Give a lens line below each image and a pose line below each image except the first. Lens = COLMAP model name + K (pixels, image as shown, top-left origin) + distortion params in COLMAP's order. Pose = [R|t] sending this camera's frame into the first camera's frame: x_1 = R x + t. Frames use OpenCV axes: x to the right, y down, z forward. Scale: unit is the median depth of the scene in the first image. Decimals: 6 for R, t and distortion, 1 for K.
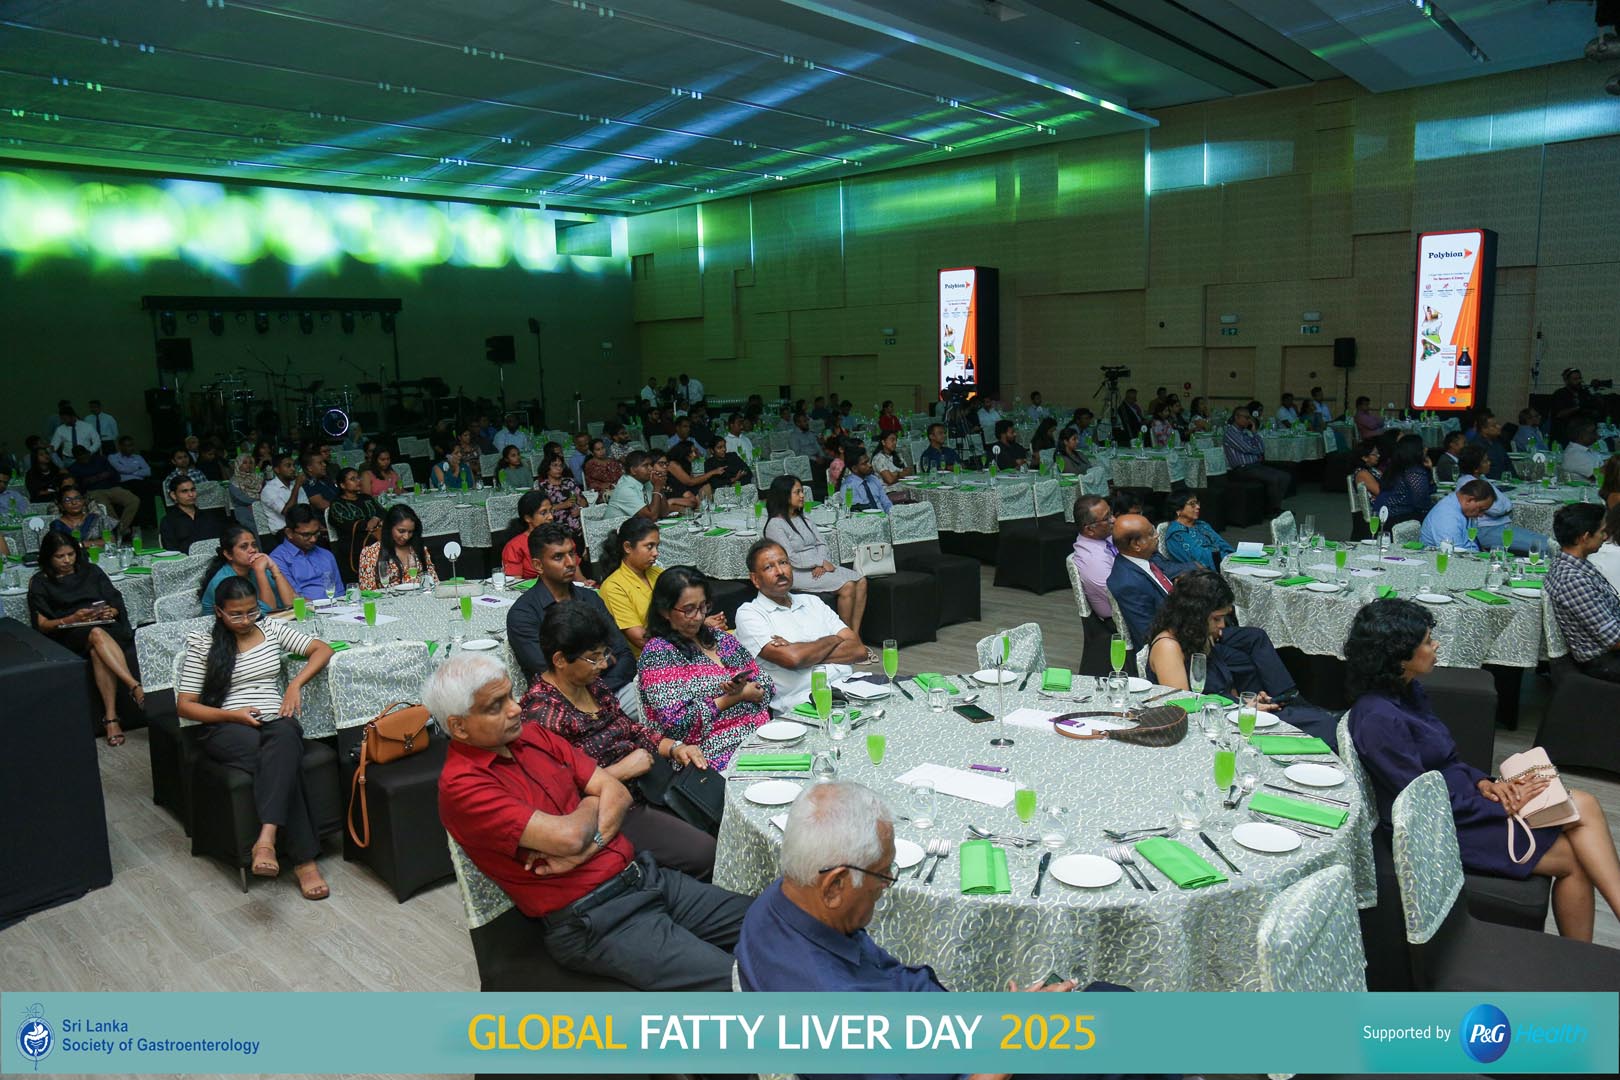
lens RADIAL K [[1073.9, 0, 839.5], [0, 1073.9, 539.0], [0, 0, 1]] dist [-0.099959, 0.051534]
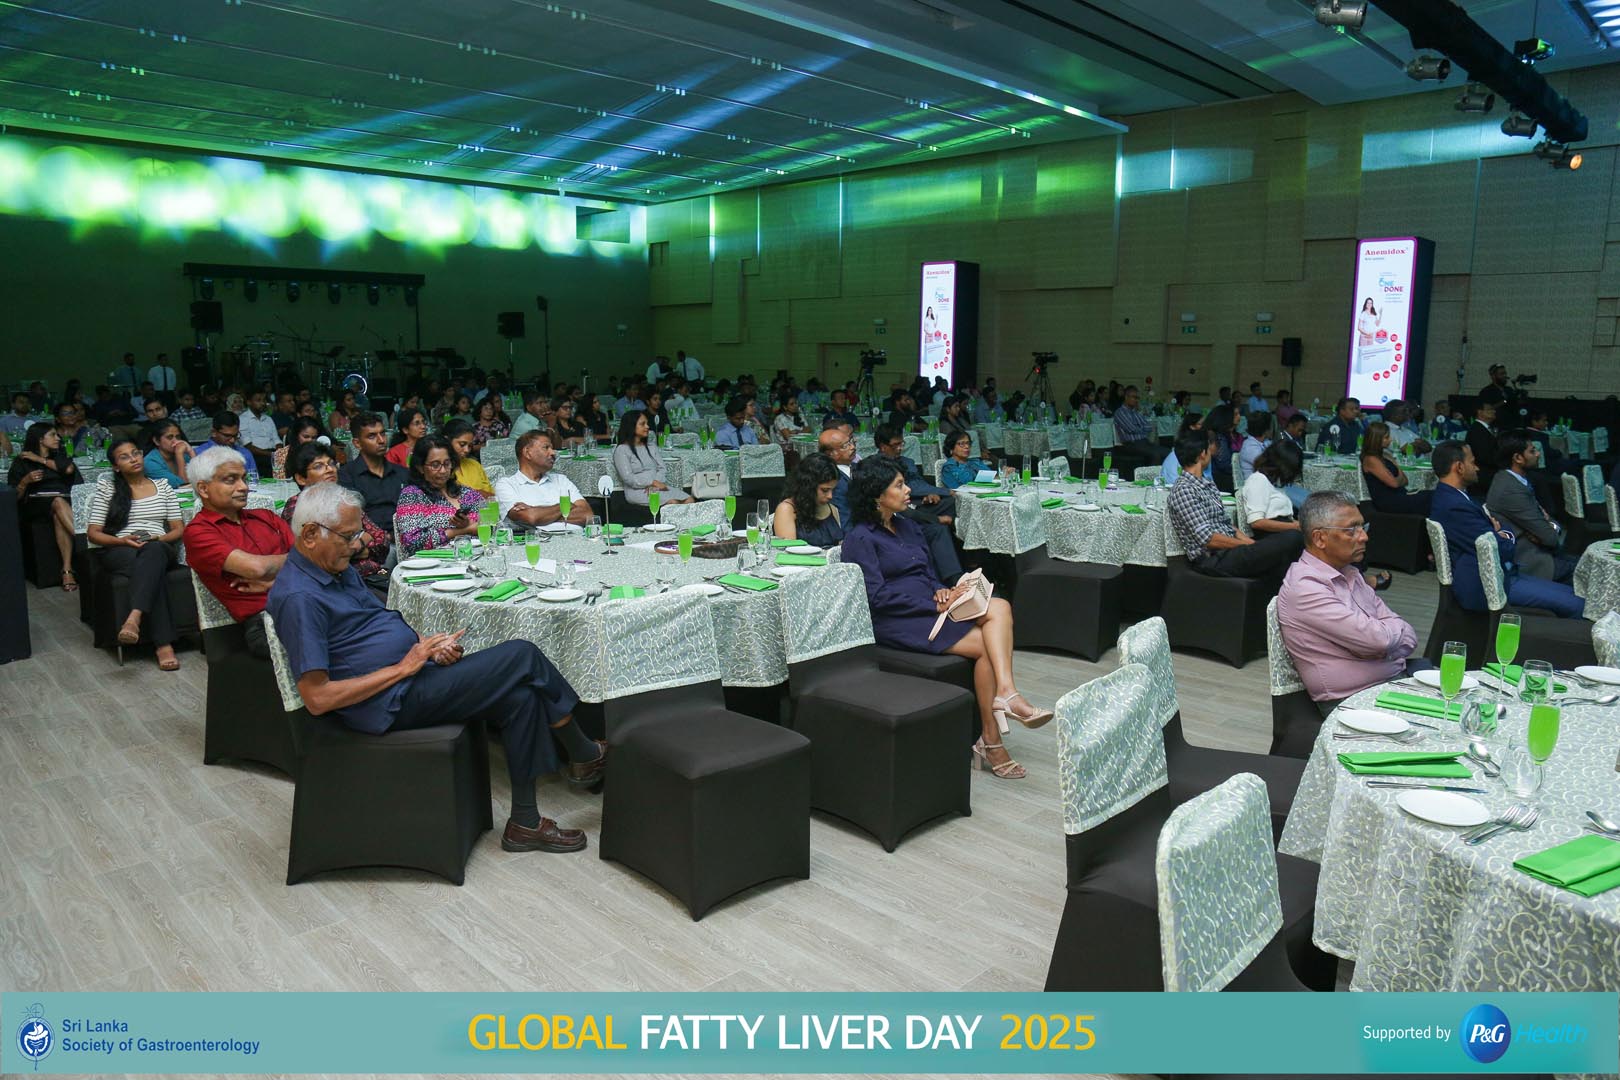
lens RADIAL K [[1065.2, 0, 838.9], [0, 1065.2, 538.8], [0, 0, 1]] dist [-0.100227, 0.049534]
pose [[0.998171, 0.043669, -0.041815, 0.073622], [-0.043576, 0.999045, 0.003137, 0.022365], [0.041912, -0.001310, 0.999120, -0.054236]]
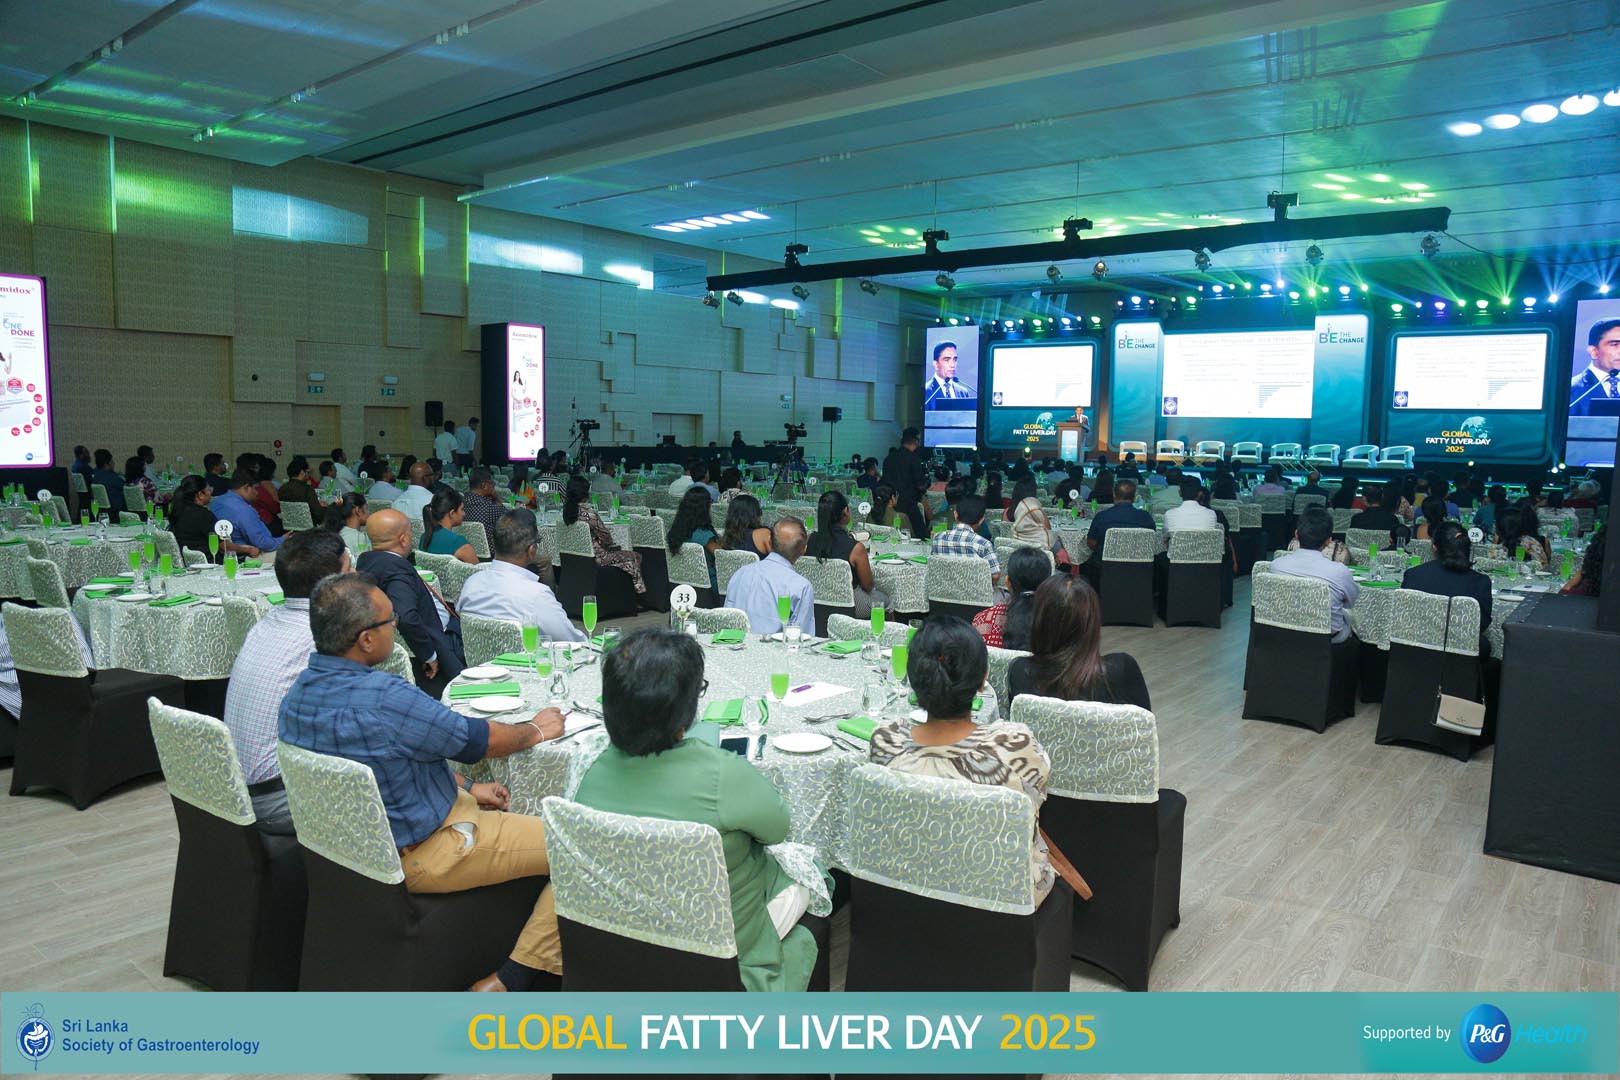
lens RADIAL K [[1073.9, 0, 839.5], [0, 1073.9, 539.0], [0, 0, 1]] dist [-0.099959, 0.051534]
pose [[-0.059835, -0.075586, 0.995342, -0.643037], [0.149333, 0.985230, 0.083795, -0.065057], [-0.986975, 0.153651, -0.047663, 0.570562]]
